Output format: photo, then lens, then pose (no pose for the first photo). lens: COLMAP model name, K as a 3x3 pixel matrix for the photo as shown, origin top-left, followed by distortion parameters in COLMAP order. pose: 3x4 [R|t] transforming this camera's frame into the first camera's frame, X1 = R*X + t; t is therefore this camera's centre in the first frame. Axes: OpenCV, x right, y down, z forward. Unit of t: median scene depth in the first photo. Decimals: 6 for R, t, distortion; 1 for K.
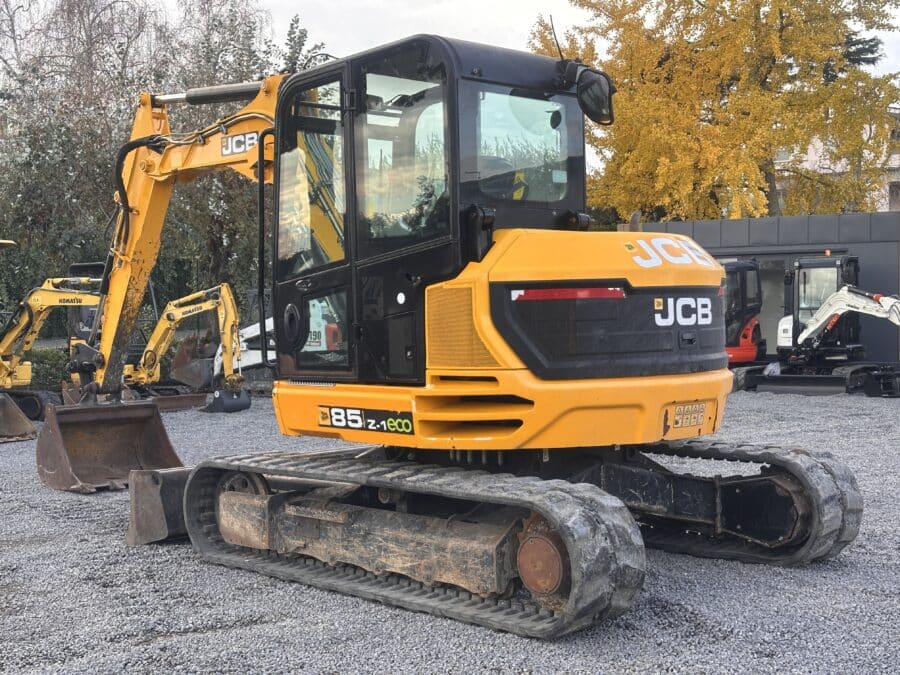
lens RADIAL K [[1244.1, 0, 445.4], [0, 1244.1, 338.9], [0, 0, 1]] dist [0.178611, -0.303258]
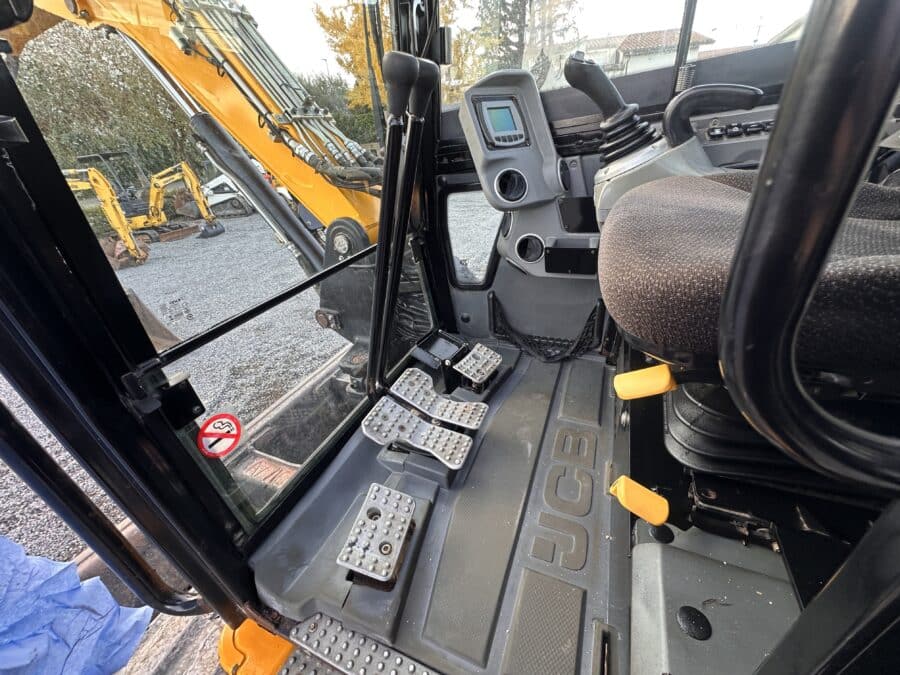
lens RADIAL K [[360.4, 0, 450.0], [0, 360.4, 337.5], [0, 0, 1]] dist [-0.001755, 0.000021]
pose [[0.927111, -0.236405, 0.290823, -0.103904], [0.082919, 0.886120, 0.455978, -0.074144], [-0.365500, -0.398627, 0.841134, 1.022035]]
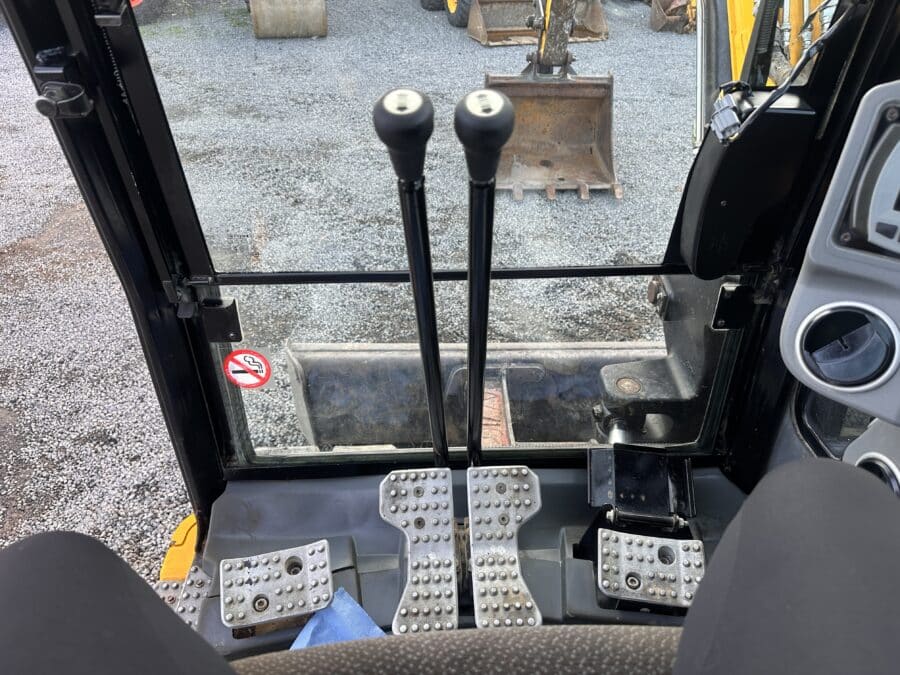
lens RADIAL K [[622.5, 0, 445.0], [0, 622.5, 340.8], [0, 0, 1]] dist [0.110635, -0.168415]
pose [[0.729908, 0.435607, -0.526765, -0.026420], [-0.035537, 0.793776, 0.607171, -0.113237], [0.682622, -0.424459, 0.594864, 1.057062]]
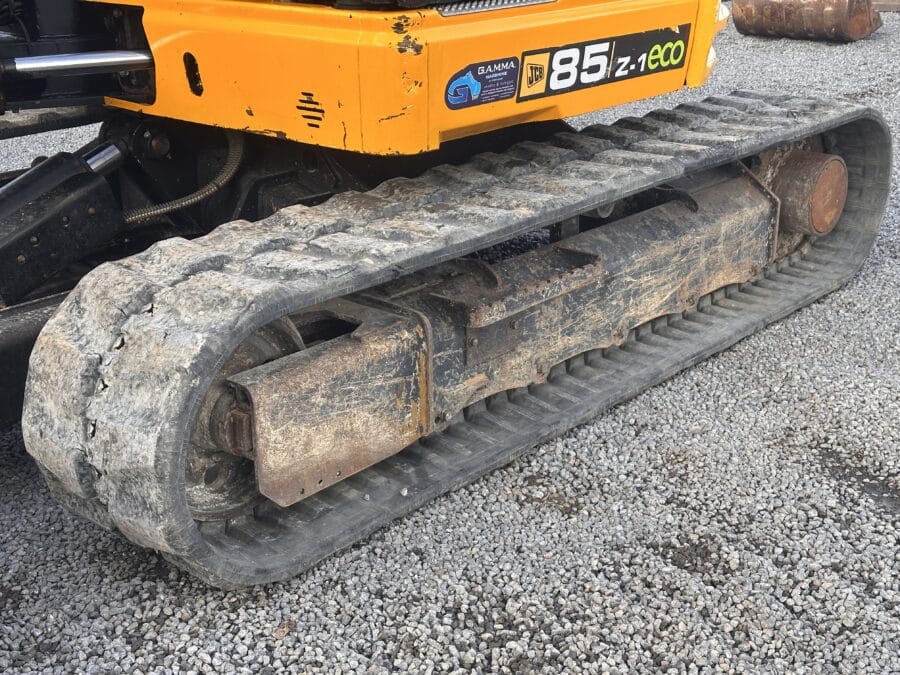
lens RADIAL K [[1244.1, 0, 445.4], [0, 1244.1, 338.9], [0, 0, 1]] dist [0.178611, -0.303258]
pose [[-0.080350, -0.320941, 0.943685, -0.564065], [0.037835, 0.945081, 0.324638, 0.005504], [-0.996048, 0.061789, -0.063795, 1.110909]]
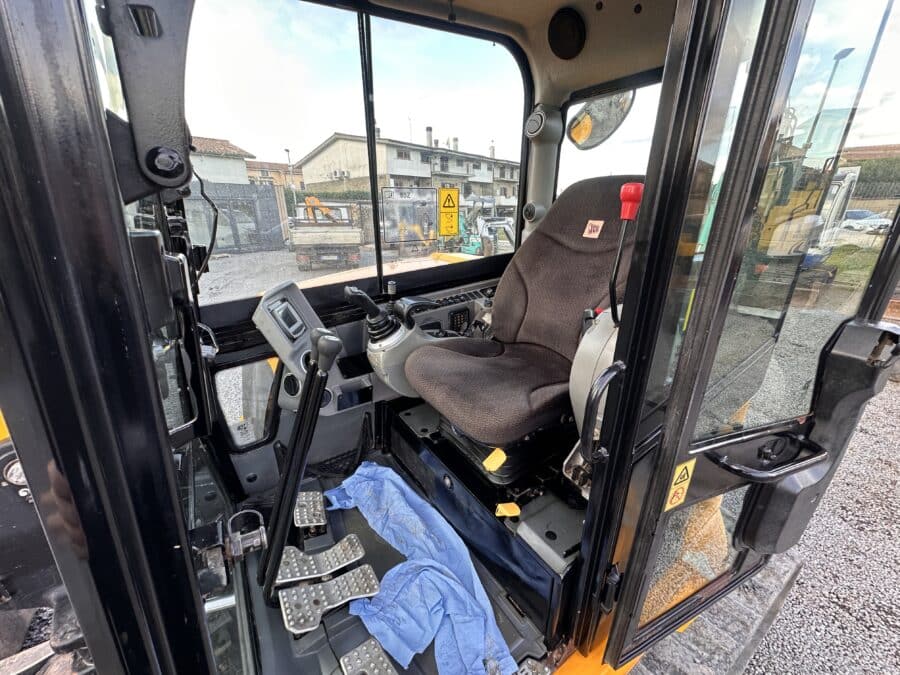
lens RADIAL K [[360.4, 0, 450.0], [0, 360.4, 337.5], [0, 0, 1]] dist [-0.001755, 0.000021]
pose [[0.189807, -0.323826, 0.926882, -0.178815], [0.025890, 0.945366, 0.324982, -0.130417], [-0.981480, -0.037687, 0.187821, 1.052472]]
